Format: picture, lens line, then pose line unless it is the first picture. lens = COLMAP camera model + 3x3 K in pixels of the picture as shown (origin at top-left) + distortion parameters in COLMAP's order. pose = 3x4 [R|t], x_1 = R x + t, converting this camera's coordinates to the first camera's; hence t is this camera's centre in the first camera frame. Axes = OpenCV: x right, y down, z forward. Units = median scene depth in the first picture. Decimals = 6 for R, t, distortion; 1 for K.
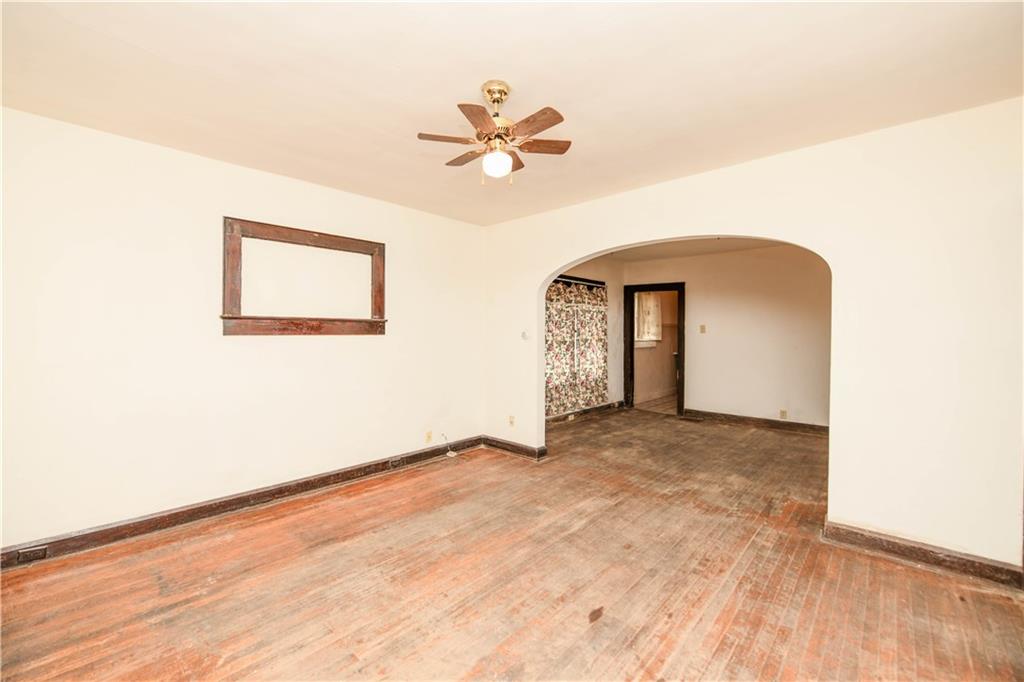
lens RADIAL K [[411.4, 0, 509.1], [0, 411.4, 335.9], [0, 0, 1]] dist [-0.018102, -0.000456]
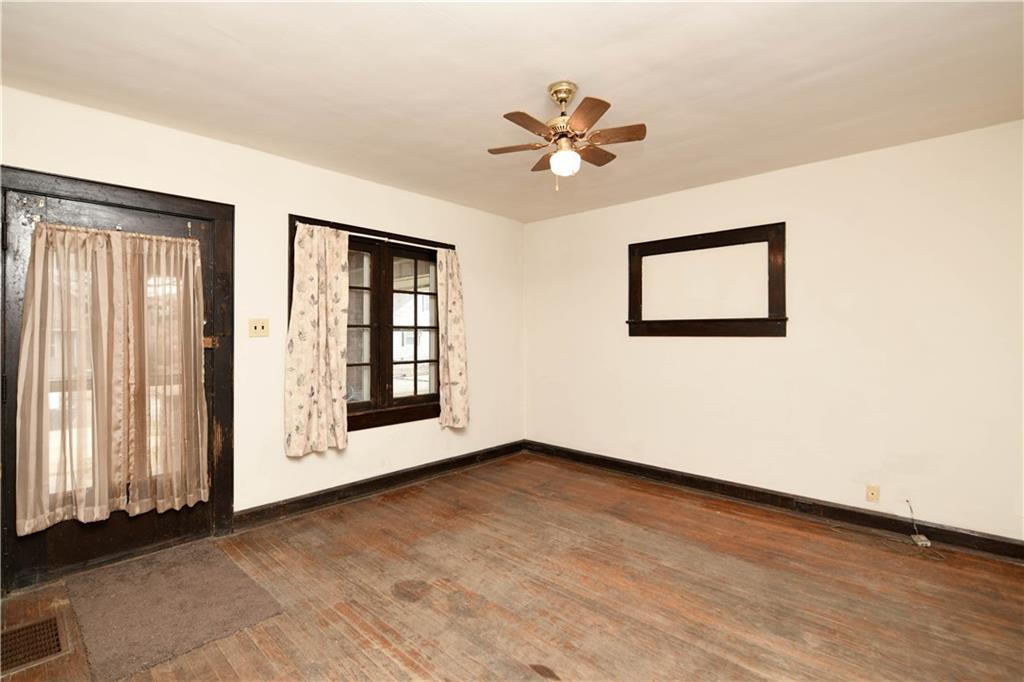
lens RADIAL K [[458.1, 0, 509.1], [0, 458.1, 335.2], [0, 0, 1]] dist [-0.011384, -0.000708]
pose [[0.009882, 0.001130, -0.999951, 0.631346], [-0.006617, 0.999978, 0.001064, -0.003070], [0.999929, 0.006606, 0.009889, 0.504588]]
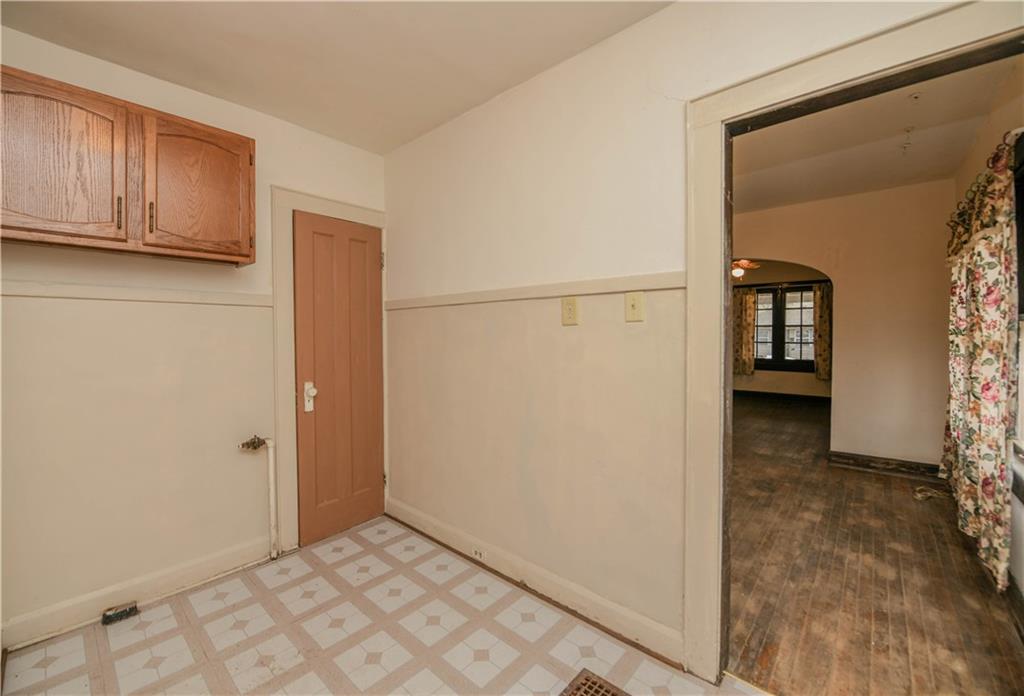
lens RADIAL K [[414.9, 0, 503.1], [0, 414.9, 339.7], [0, 0, 1]] dist [-0.013269, -0.000232]
pose [[-0.999604, 0.001886, -0.028070, 1.042907], [0.001162, 0.999667, 0.025779, -0.004872], [0.028109, 0.025736, -0.999273, 2.341238]]
